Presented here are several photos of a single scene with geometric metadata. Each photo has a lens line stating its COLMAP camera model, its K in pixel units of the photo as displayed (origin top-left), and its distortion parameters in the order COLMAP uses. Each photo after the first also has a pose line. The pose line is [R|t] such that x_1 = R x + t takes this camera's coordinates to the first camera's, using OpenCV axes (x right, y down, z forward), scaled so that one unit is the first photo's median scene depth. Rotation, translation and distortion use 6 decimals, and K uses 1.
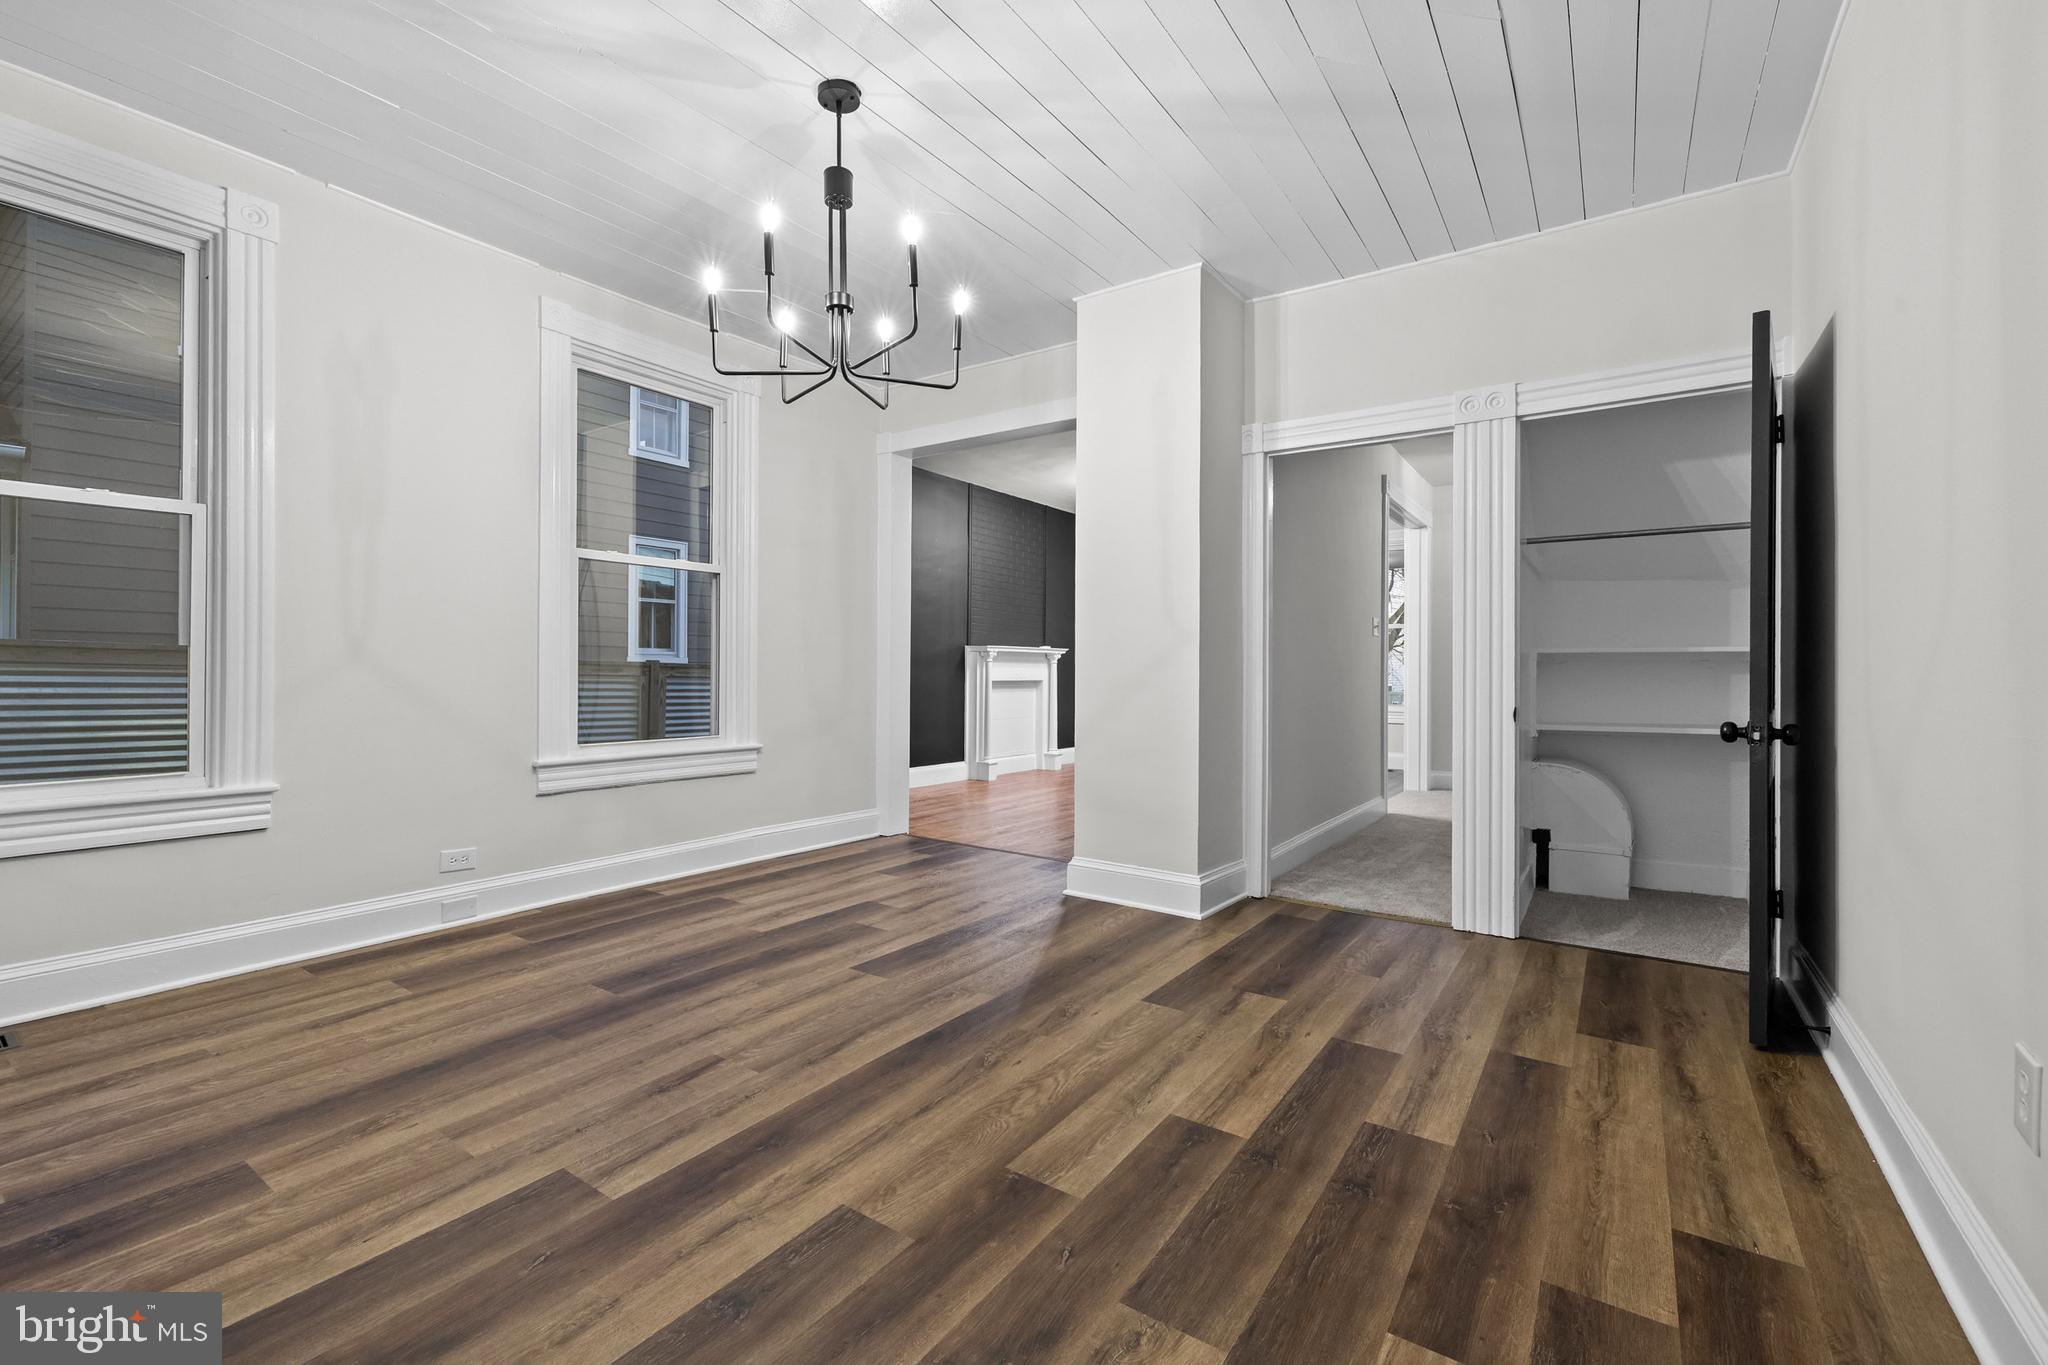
lens RADIAL K [[868.3, 0, 1021.1], [0, 868.3, 674.6], [0, 0, 1]] dist [0.004561, -0.000266]
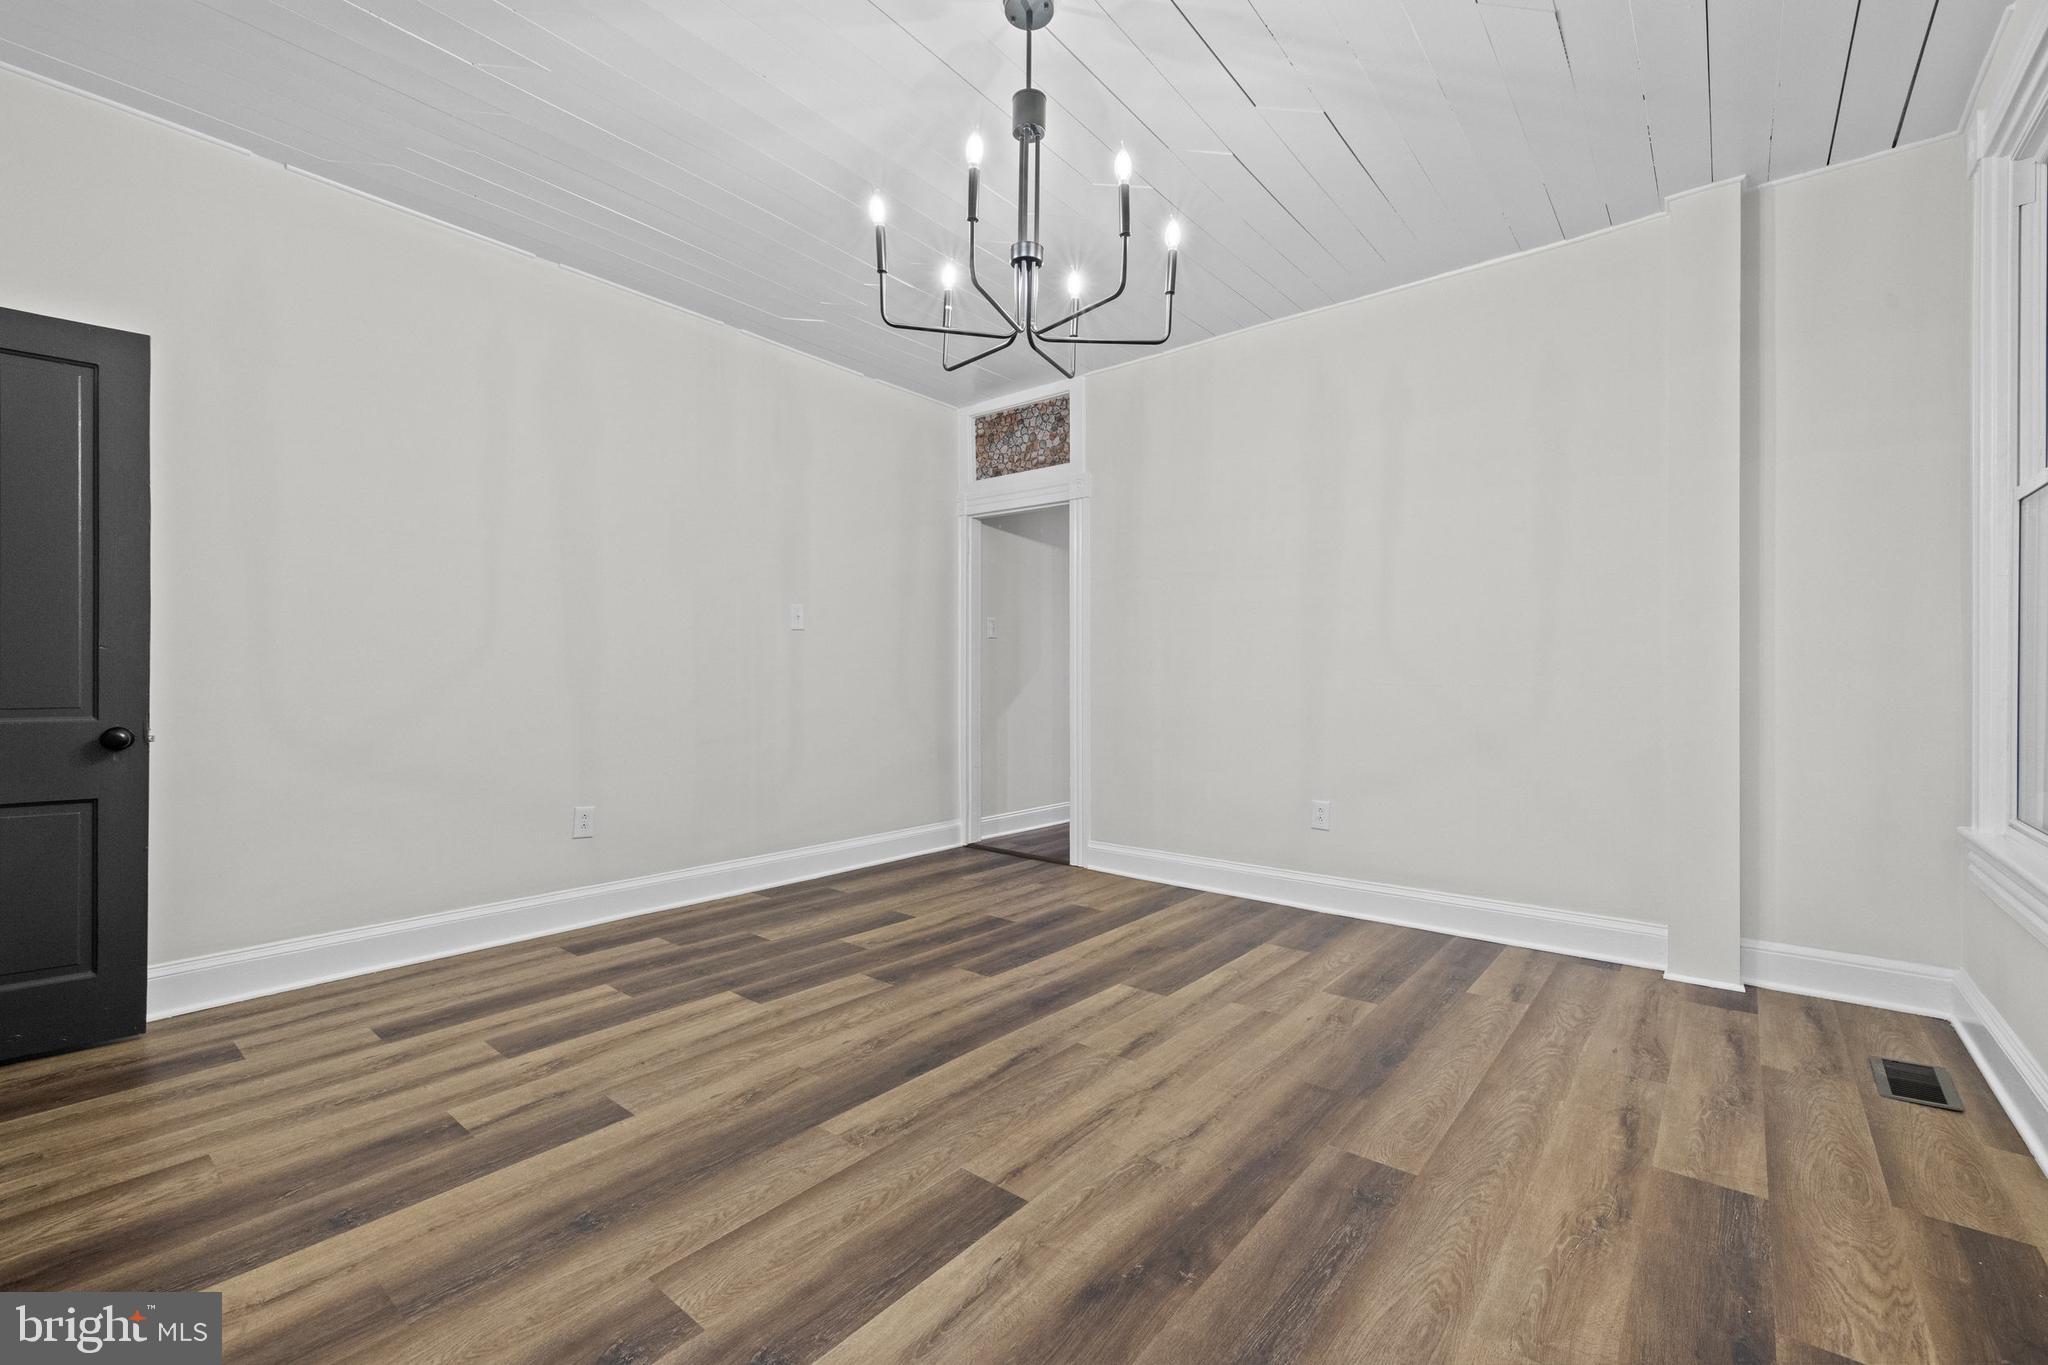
lens RADIAL K [[868.3, 0, 1027.5], [0, 868.3, 678.3], [0, 0, 1]] dist [0.004561, -0.000266]
pose [[-0.996271, -0.010186, 0.085678, -0.318019], [-0.009556, 0.999924, 0.007763, -0.020657], [-0.085751, 0.006915, -0.996293, 2.056202]]
